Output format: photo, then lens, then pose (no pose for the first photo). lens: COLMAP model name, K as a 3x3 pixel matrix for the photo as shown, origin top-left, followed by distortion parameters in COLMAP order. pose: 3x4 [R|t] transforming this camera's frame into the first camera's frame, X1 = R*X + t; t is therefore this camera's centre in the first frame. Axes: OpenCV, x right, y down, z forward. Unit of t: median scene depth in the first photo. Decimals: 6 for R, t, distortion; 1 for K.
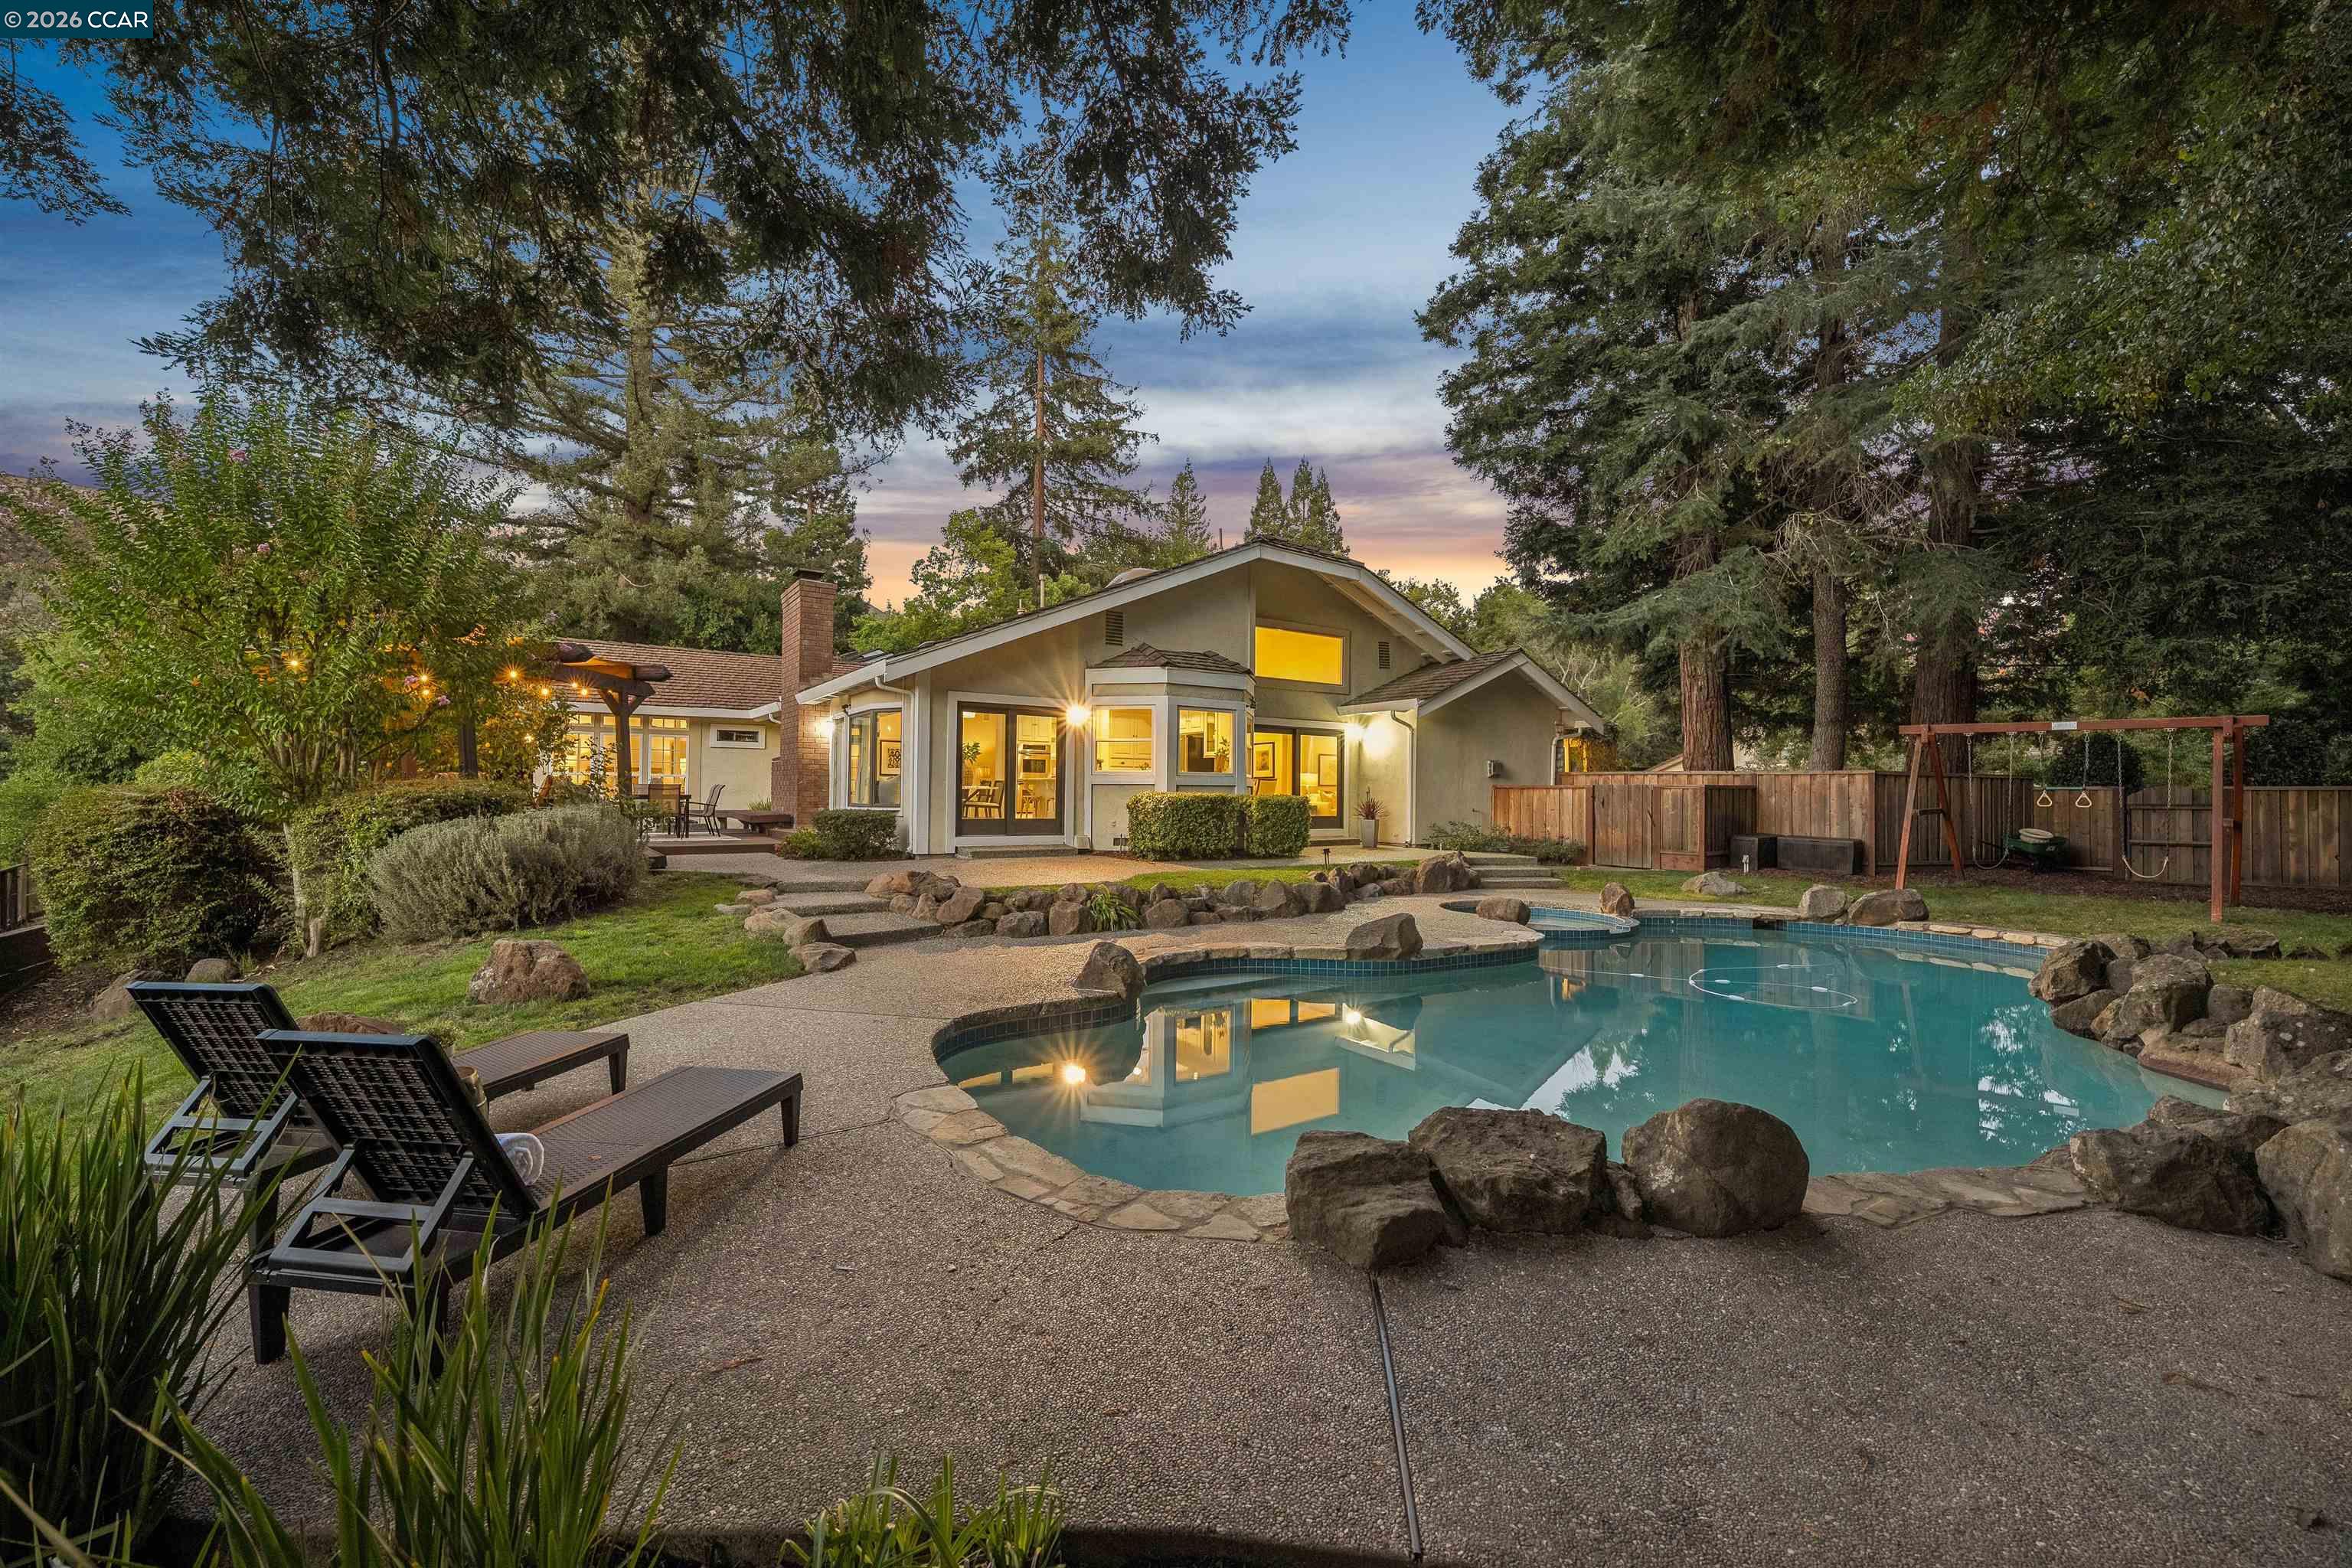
lens RADIAL K [[937.2, 0, 1183.7], [0, 937.2, 783.5], [0, 0, 1]] dist [-0.001892, -0.000020]
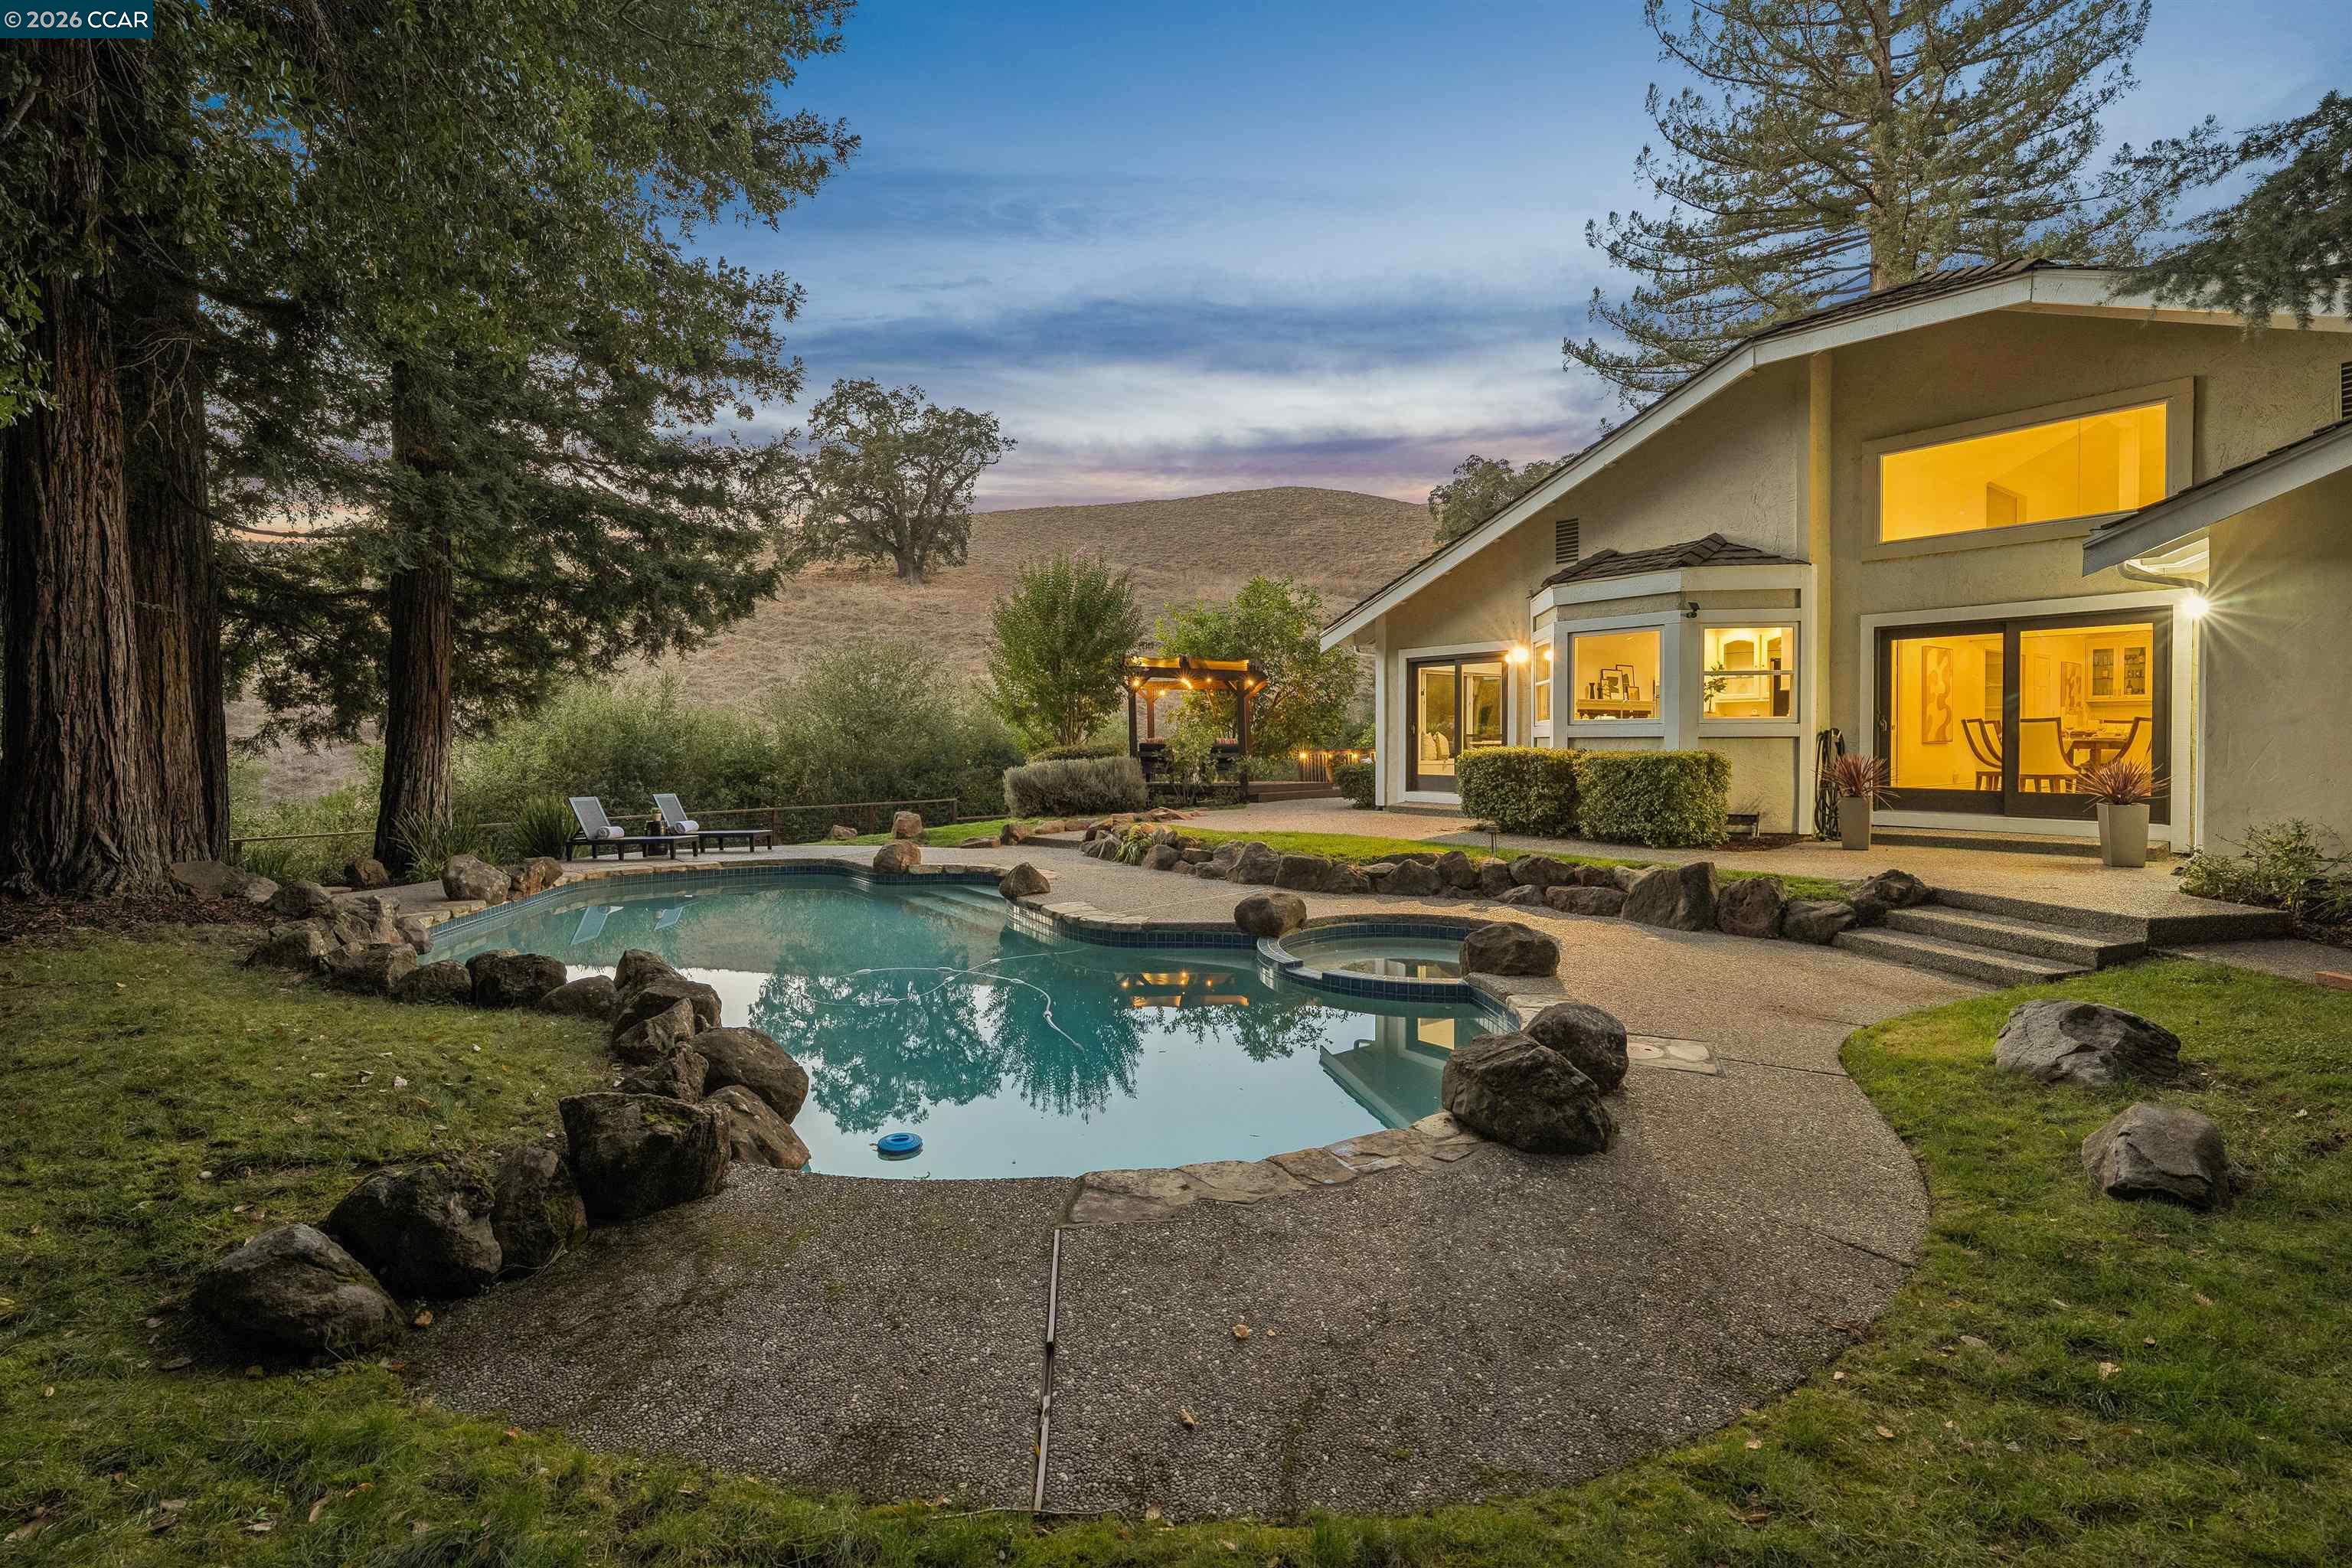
lens RADIAL K [[1066.8, 0, 1178.7], [0, 1066.8, 767.0], [0, 0, 1]] dist [0.003198, 0.000355]
pose [[0.056534, 0.016192, -0.998269, 0.811036], [0.014493, 0.999750, 0.017036, 0.005713], [0.998295, -0.015431, 0.056285, 0.611053]]
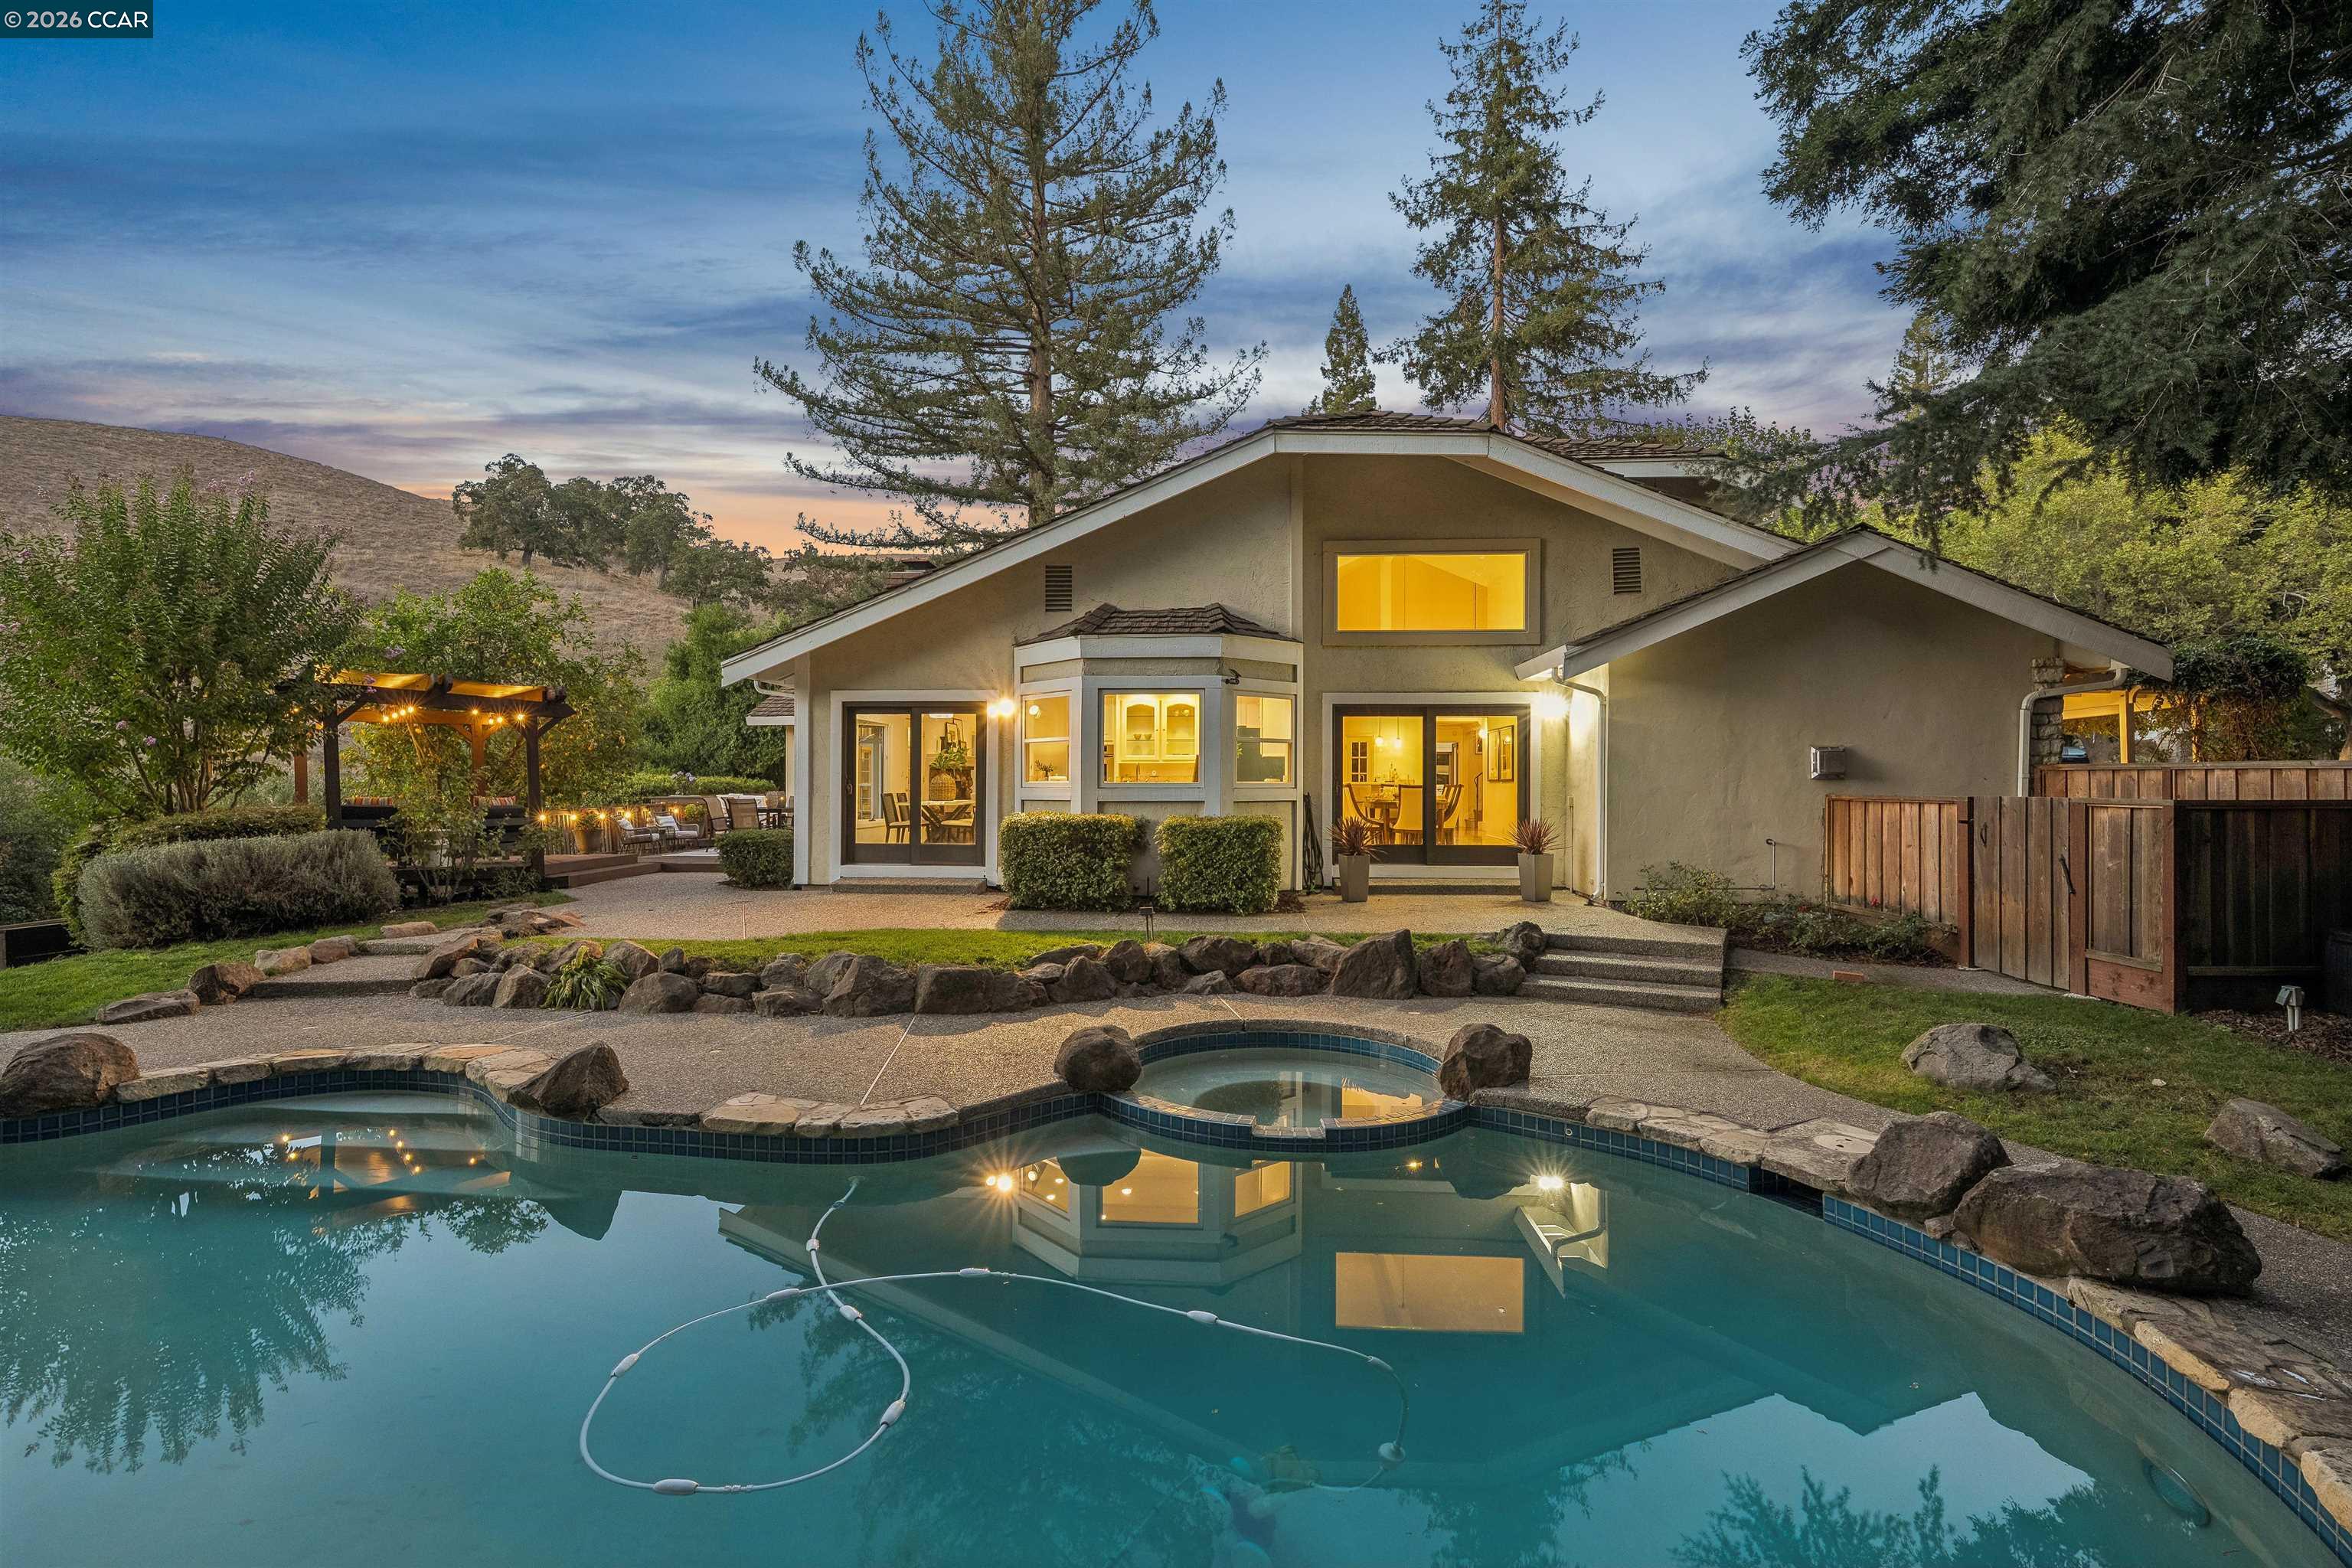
lens RADIAL K [[1088.9, 0, 1173.4], [0, 1088.9, 787.4], [0, 0, 1]] dist [0.000653, 0.000603]
pose [[0.785683, -0.006522, -0.618595, 0.524544], [0.012865, 0.999900, 0.005798, -0.012614], [0.618495, -0.012514, 0.785689, 0.375535]]
